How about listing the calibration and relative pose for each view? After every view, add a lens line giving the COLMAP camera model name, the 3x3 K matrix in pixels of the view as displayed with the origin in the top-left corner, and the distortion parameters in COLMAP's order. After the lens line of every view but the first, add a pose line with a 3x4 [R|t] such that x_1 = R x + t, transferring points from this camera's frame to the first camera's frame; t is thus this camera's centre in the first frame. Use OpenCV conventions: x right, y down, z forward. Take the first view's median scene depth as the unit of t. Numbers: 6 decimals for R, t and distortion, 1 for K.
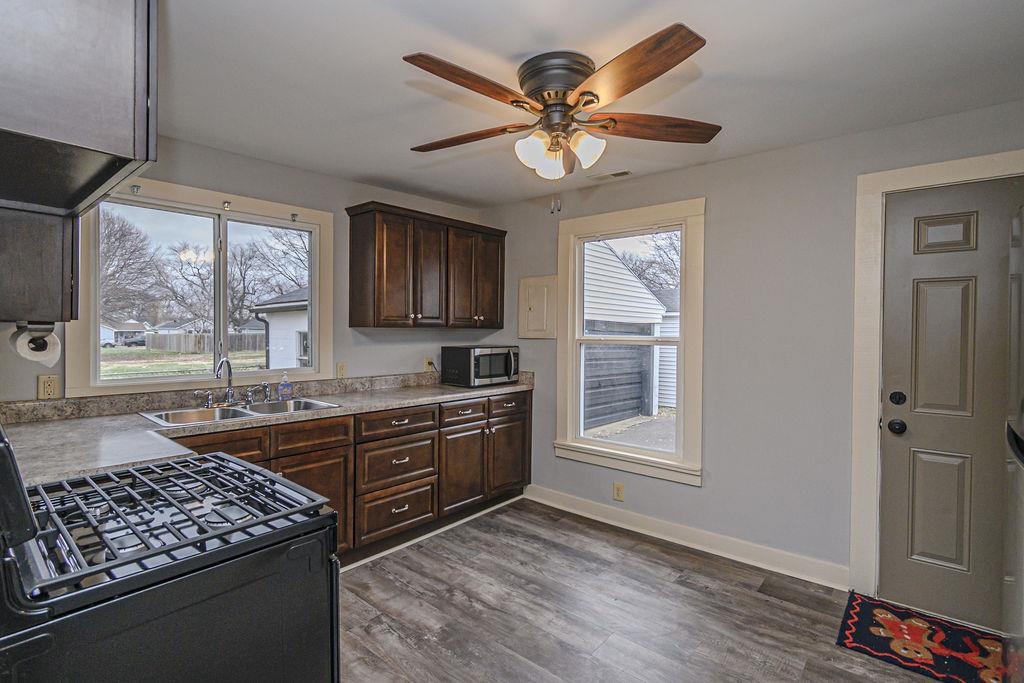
lens RADIAL K [[483.3, 0, 510.0], [0, 483.3, 337.1], [0, 0, 1]] dist [0.005429, 0.000534]
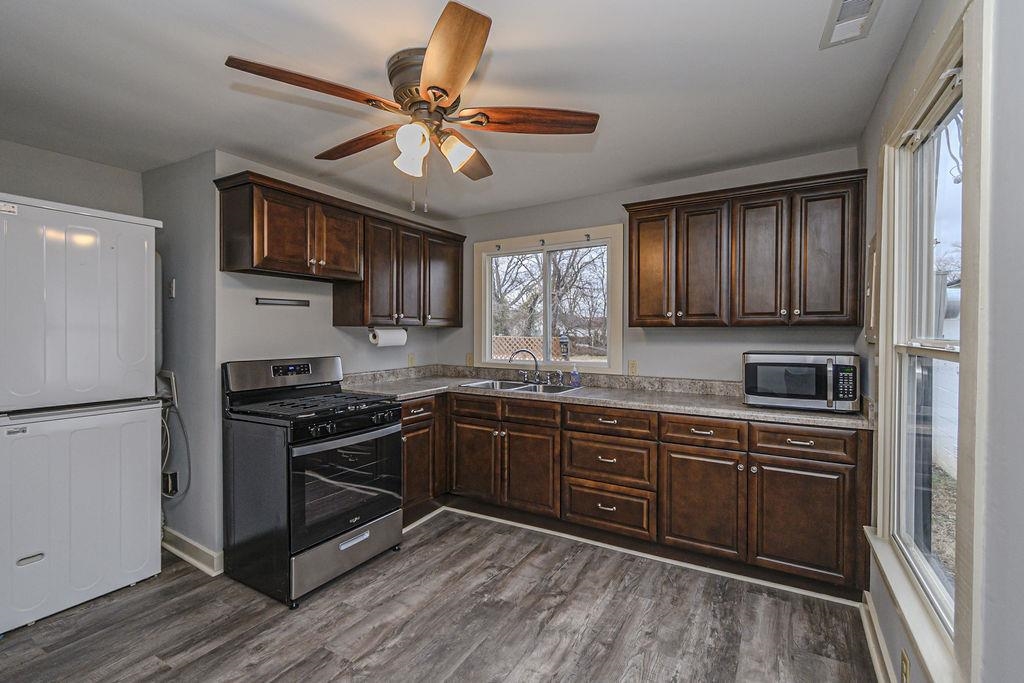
lens RADIAL K [[452.6, 0, 508.0], [0, 452.6, 336.7], [0, 0, 1]] dist [-0.003966, -0.000244]
pose [[0.193813, 0.007236, -0.981012, 0.650727], [-0.015933, 0.999864, 0.004227, 0.000327], [0.980909, 0.014811, 0.193902, 0.612088]]
